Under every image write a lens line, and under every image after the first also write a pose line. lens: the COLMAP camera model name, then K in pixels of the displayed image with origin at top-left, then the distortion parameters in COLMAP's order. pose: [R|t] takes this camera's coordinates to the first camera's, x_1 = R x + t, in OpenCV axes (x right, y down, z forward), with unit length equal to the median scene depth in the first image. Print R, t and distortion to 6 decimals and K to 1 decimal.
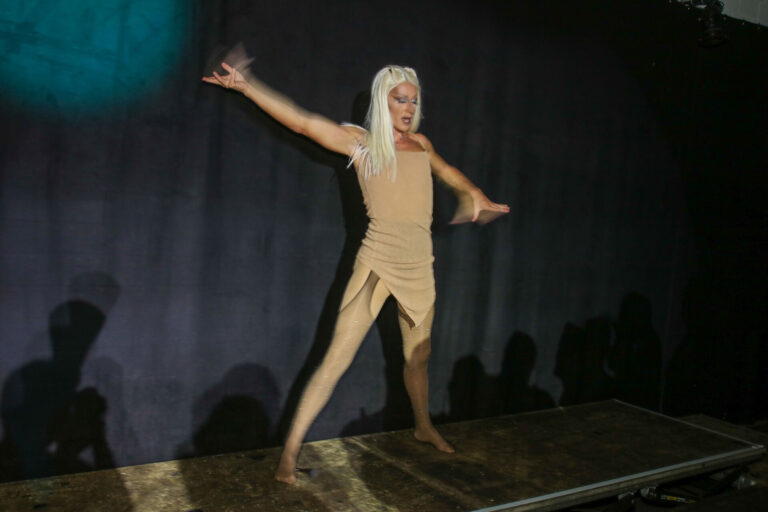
lens RADIAL K [[781.3, 0, 384.0], [0, 781.3, 256.0], [0, 0, 1]] dist [0.002622, 0.012287]
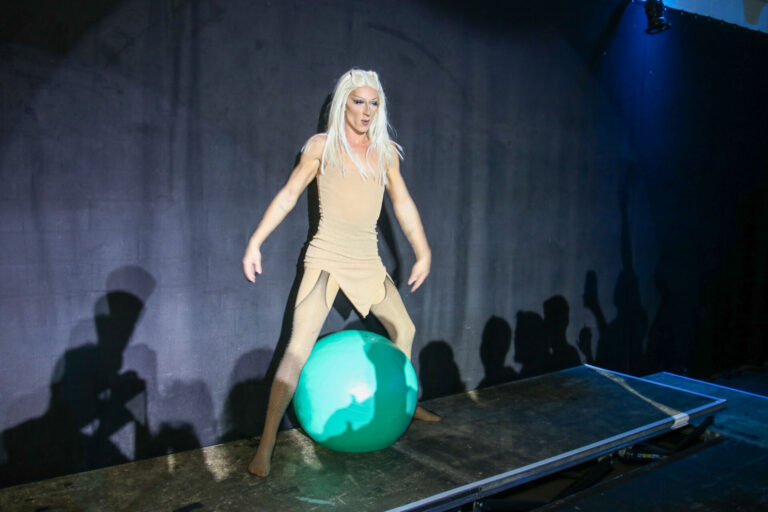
lens RADIAL K [[667.1, 0, 384.0], [0, 667.1, 256.0], [0, 0, 1]] dist [-0.037232, -0.005872]
pose [[0.998079, -0.060218, 0.014587, 0.013286], [0.059964, 0.998052, 0.017223, -0.000308], [-0.015596, -0.016315, 0.999745, 0.114191]]
